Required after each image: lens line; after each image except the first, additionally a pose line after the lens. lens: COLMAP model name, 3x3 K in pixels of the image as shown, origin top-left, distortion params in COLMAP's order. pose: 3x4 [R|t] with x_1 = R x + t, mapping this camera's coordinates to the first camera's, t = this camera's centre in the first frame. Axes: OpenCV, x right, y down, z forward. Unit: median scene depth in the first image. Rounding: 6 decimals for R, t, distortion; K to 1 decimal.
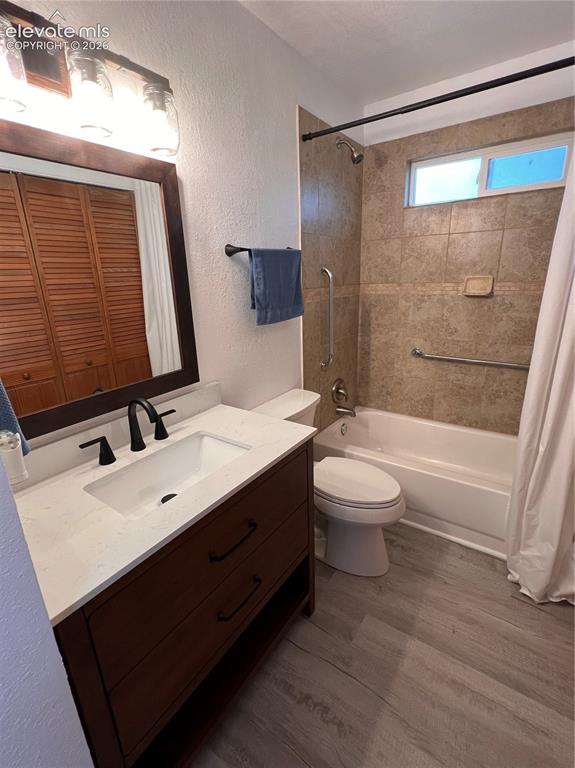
lens RADIAL K [[356.6, 0, 286.9], [0, 356.6, 382.1], [0, 0, 1]] dist [-0.002898, 0.000937]
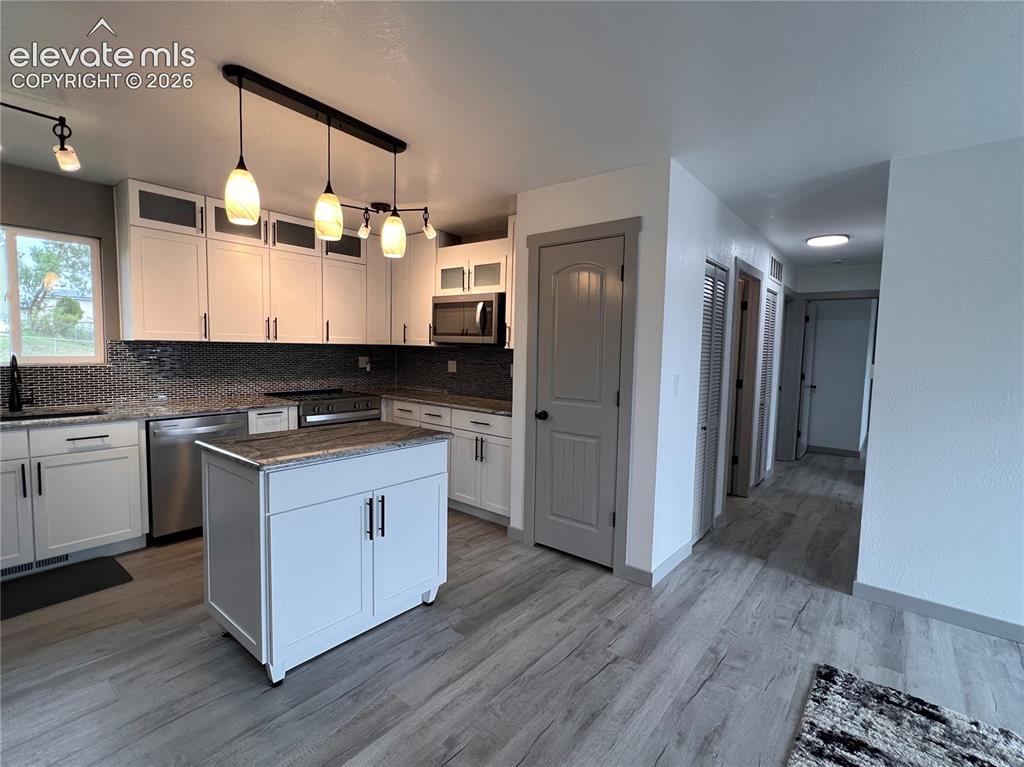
lens RADIAL K [[475.5, 0, 507.7], [0, 475.5, 383.7], [0, 0, 1]] dist [-0.002898, 0.000937]
pose [[0.089983, -0.043962, 0.994973, -0.615996], [0.264944, 0.964084, 0.018636, -0.057037], [-0.960056, 0.261935, 0.098398, 0.274609]]
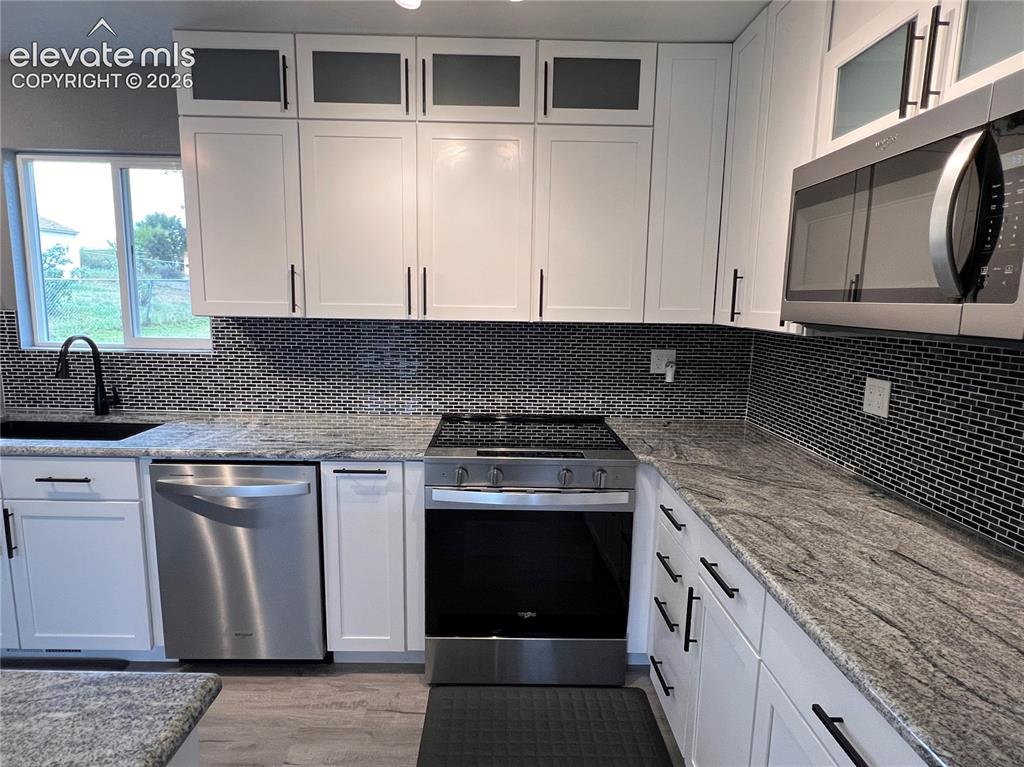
lens RADIAL K [[565.8, 0, 506.8], [0, 565.8, 386.1], [0, 0, 1]] dist [-0.003036, 0.000974]
pose [[0.818617, -0.038738, 0.573032, 0.947696], [0.124448, 0.985983, -0.111128, -0.176144], [-0.560695, 0.162284, 0.811963, 0.363671]]
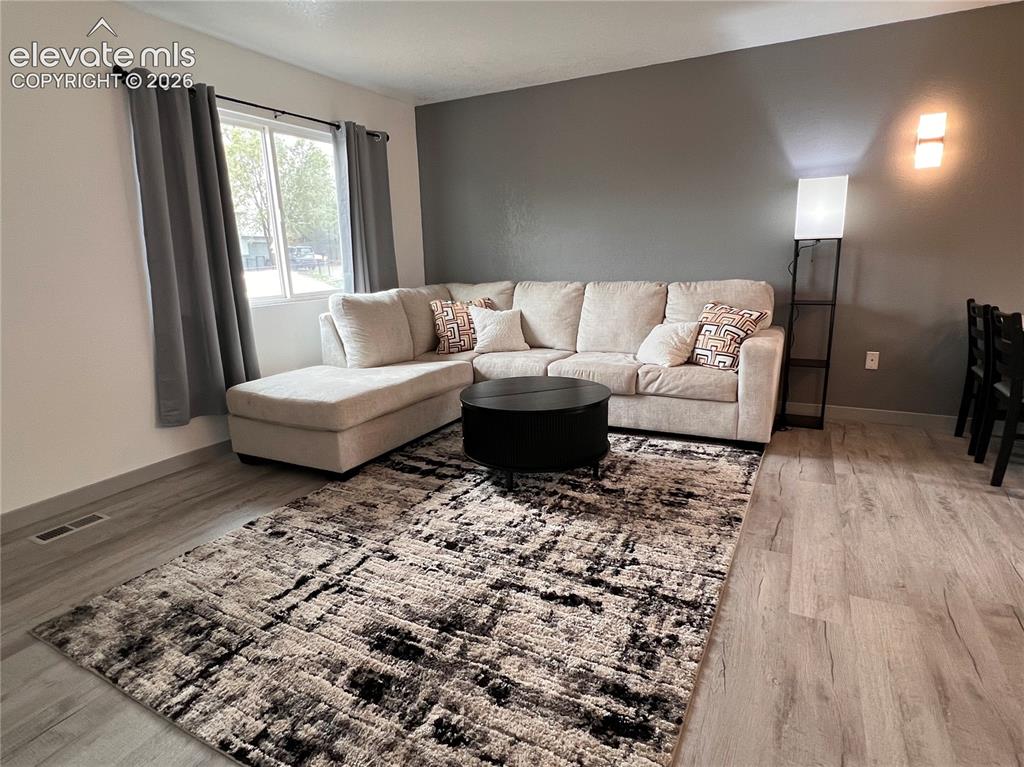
lens RADIAL K [[565.8, 0, 505.4], [0, 565.8, 382.9], [0, 0, 1]] dist [-0.003036, 0.000974]
pose [[0.111452, 0.241440, -0.963994, 1.016395], [-0.266497, 0.941769, 0.205063, 0.251391], [0.957370, 0.234047, 0.169305, -0.506969]]
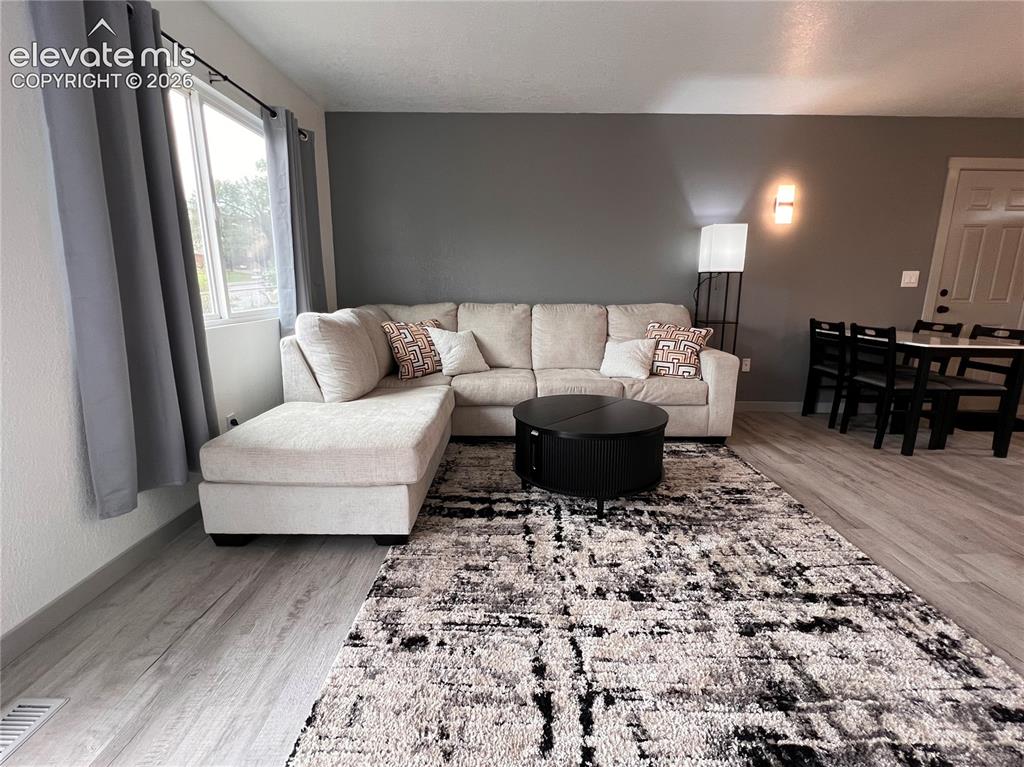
lens RADIAL K [[475.5, 0, 506.9], [0, 475.5, 382.7], [0, 0, 1]] dist [-0.002898, 0.000937]
pose [[0.554983, 0.196535, -0.808312, 0.365737], [-0.261148, 0.963730, 0.055022, 0.511997], [0.789808, 0.180553, 0.586178, -1.183186]]
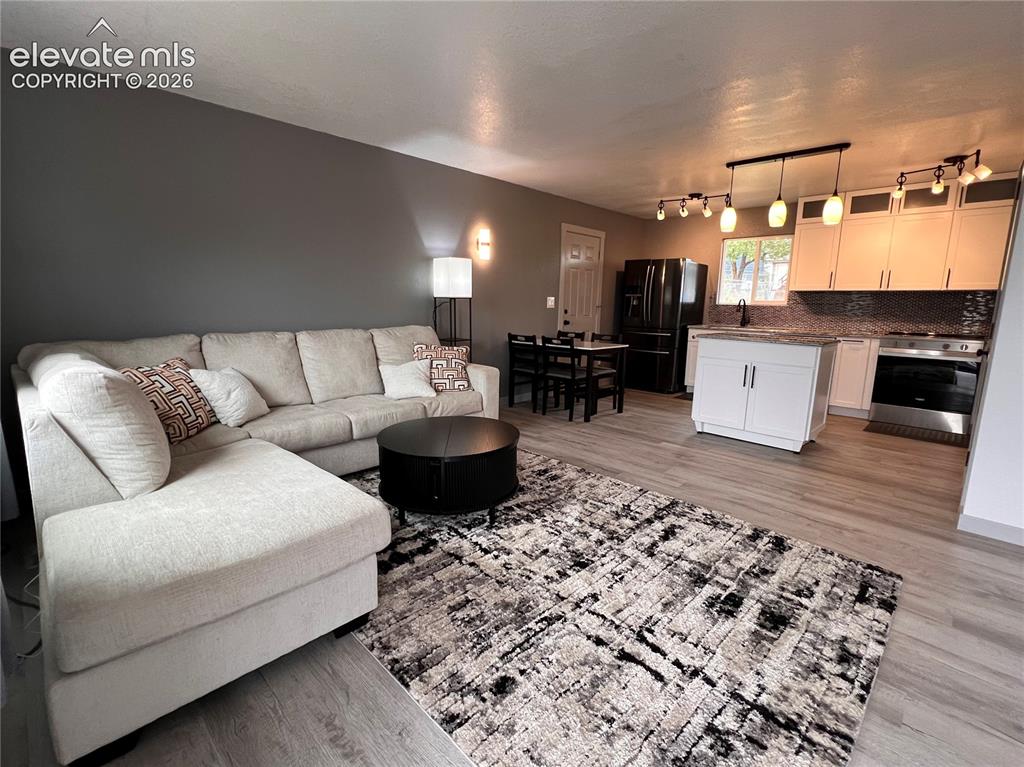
lens RADIAL K [[475.5, 0, 507.9], [0, 475.5, 384.8], [0, 0, 1]] dist [-0.002898, 0.000937]
pose [[0.983429, 0.072705, -0.166075, -0.214763], [-0.091165, 0.990138, -0.106374, 0.601293], [0.156704, 0.119752, 0.980359, -1.643793]]
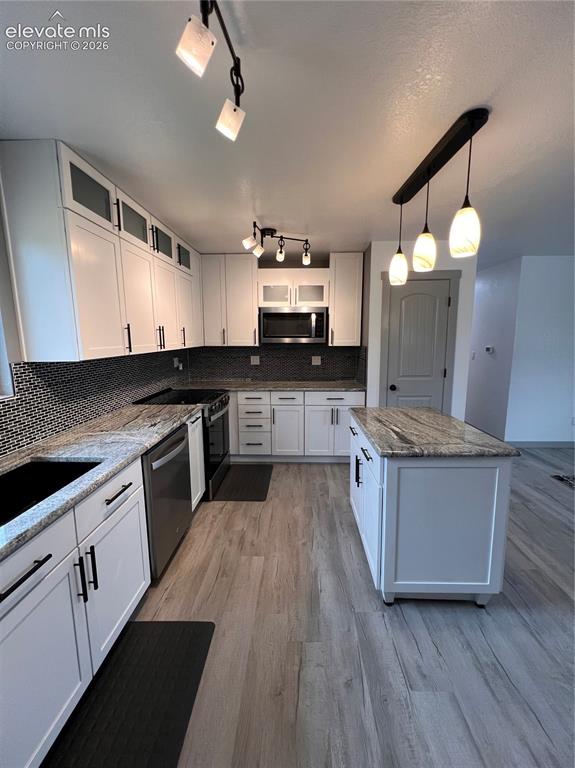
lens RADIAL K [[307.1, 0, 289.5], [0, 307.1, 381.4], [0, 0, 1]] dist [-0.000788, 0.000055]
pose [[-0.531923, -0.091713, 0.841811, -0.035854], [0.267803, 0.924874, 0.269982, -0.599076], [-0.803330, 0.369049, -0.467401, 1.765976]]
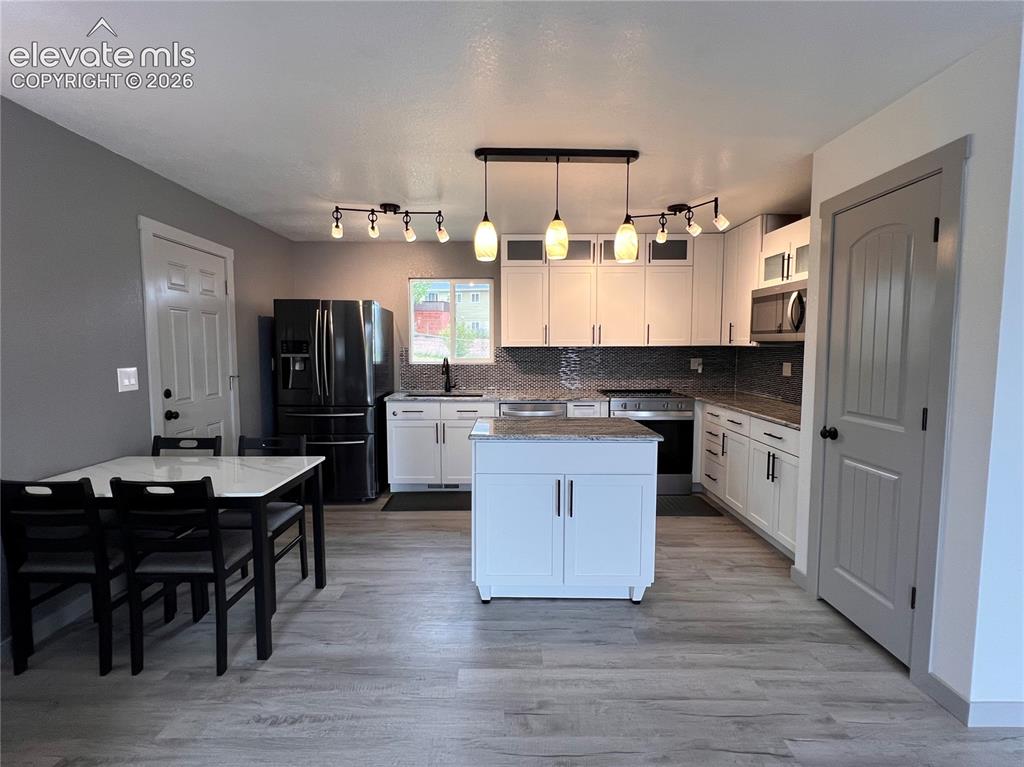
lens RADIAL K [[475.5, 0, 507.1], [0, 475.5, 383.2], [0, 0, 1]] dist [-0.002898, 0.000937]
pose [[0.828128, -0.016092, 0.560308, -0.358924], [0.140656, 0.973572, -0.179927, 0.106501], [-0.542604, 0.227813, 0.808506, -0.299754]]
